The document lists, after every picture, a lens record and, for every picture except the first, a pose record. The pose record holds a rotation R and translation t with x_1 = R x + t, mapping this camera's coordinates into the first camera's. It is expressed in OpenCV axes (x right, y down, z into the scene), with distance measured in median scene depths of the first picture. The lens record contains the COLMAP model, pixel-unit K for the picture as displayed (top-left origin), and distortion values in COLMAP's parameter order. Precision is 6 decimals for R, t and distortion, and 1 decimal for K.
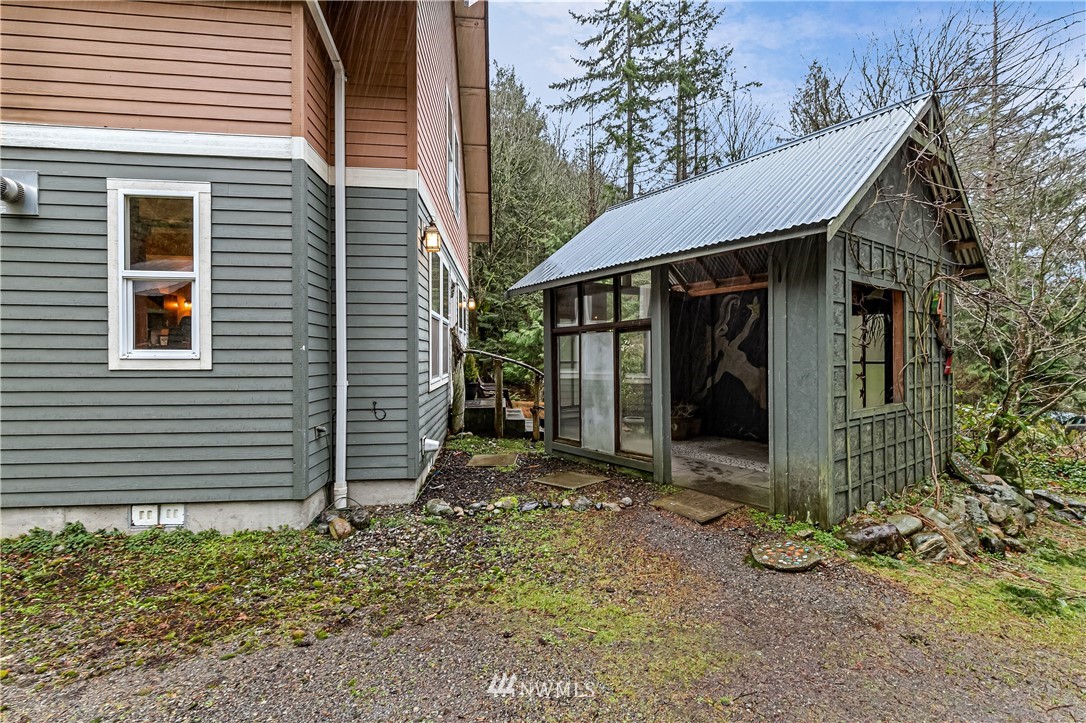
lens RADIAL K [[497.0, 0, 549.7], [0, 497.0, 368.6], [0, 0, 1]] dist [-0.000568, -0.000368]
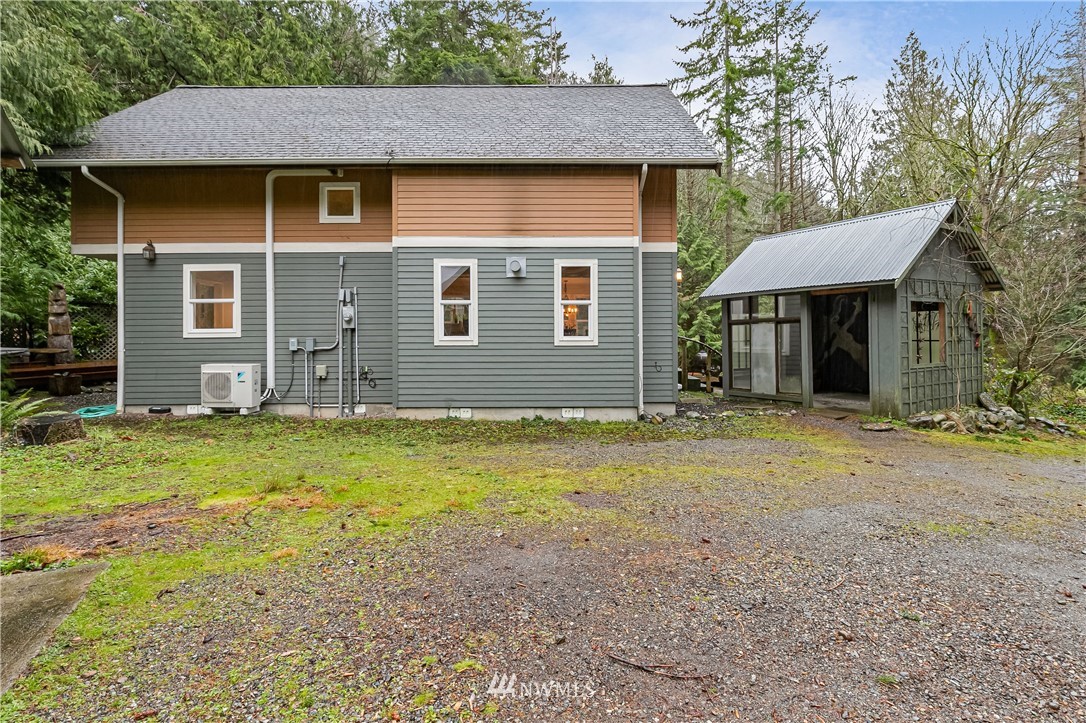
lens RADIAL K [[522.9, 0, 568.6], [0, 522.9, 342.4], [0, 0, 1]] dist [-0.014581, -0.000667]
pose [[0.994307, -0.004593, -0.106453, -0.434868], [0.003386, 0.999928, -0.011516, 0.011419], [0.106498, 0.011090, 0.994251, -0.979092]]
